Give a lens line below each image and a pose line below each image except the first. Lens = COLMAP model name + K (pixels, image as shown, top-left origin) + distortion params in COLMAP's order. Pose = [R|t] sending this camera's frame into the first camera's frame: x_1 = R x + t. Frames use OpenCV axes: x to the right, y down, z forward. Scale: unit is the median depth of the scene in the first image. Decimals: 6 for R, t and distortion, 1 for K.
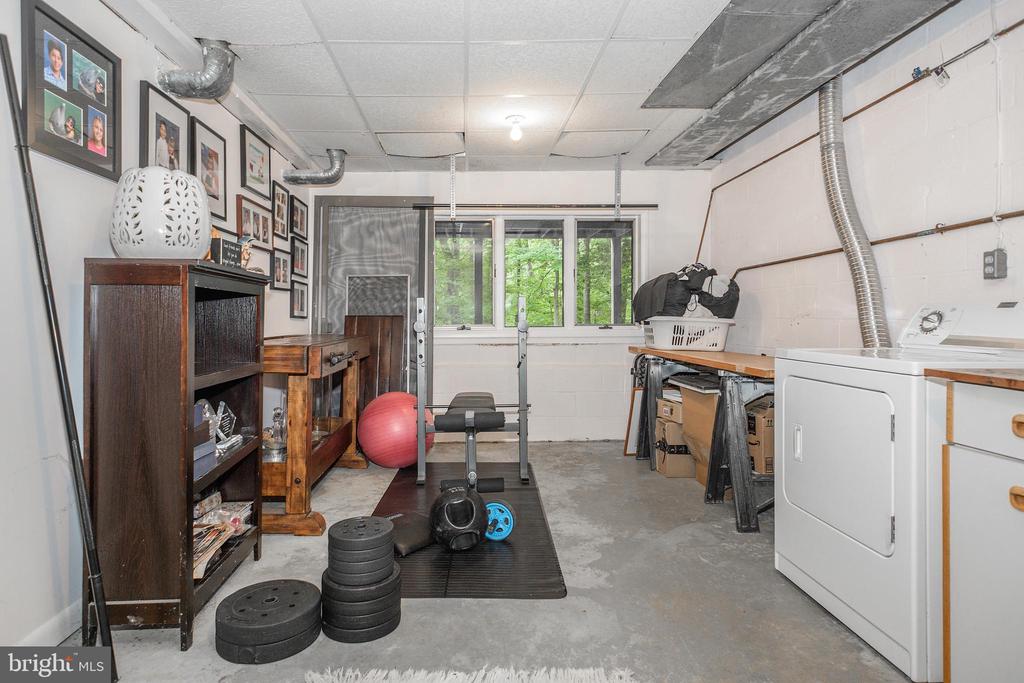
lens RADIAL K [[574.5, 0, 489.4], [0, 574.5, 321.6], [0, 0, 1]] dist [0.015733, -0.001970]
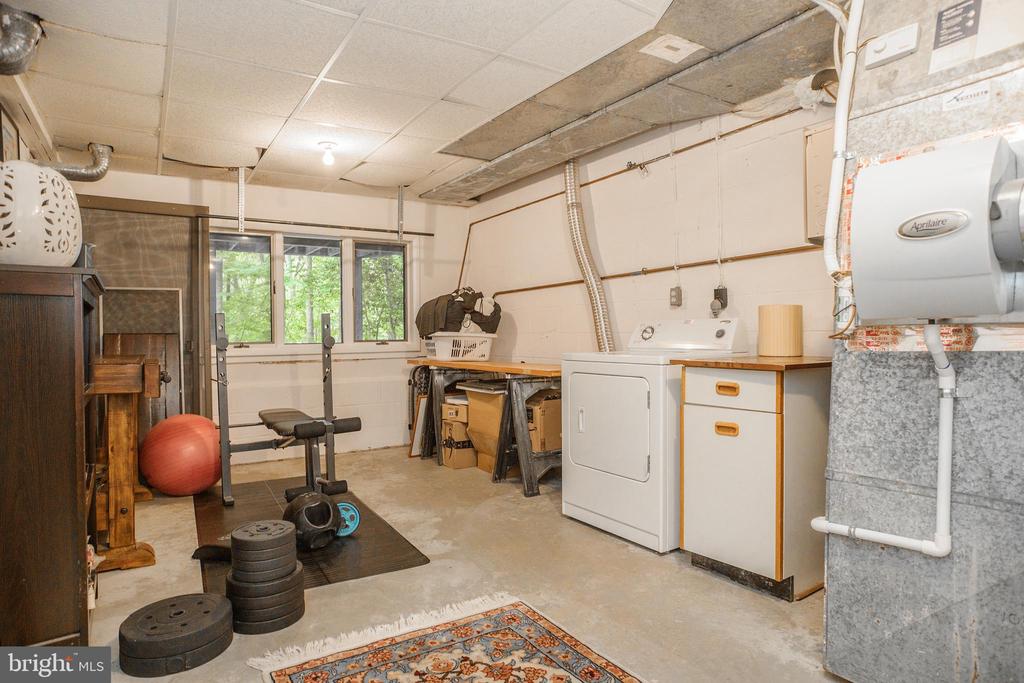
lens RADIAL K [[574.5, 0, 515.9], [0, 574.5, 337.4], [0, 0, 1]] dist [0.015733, -0.001970]
pose [[0.862058, -0.008299, 0.506741, -0.226727], [0.011137, 0.999935, -0.002570, 0.008605], [-0.506687, 0.007859, 0.862094, -0.095532]]
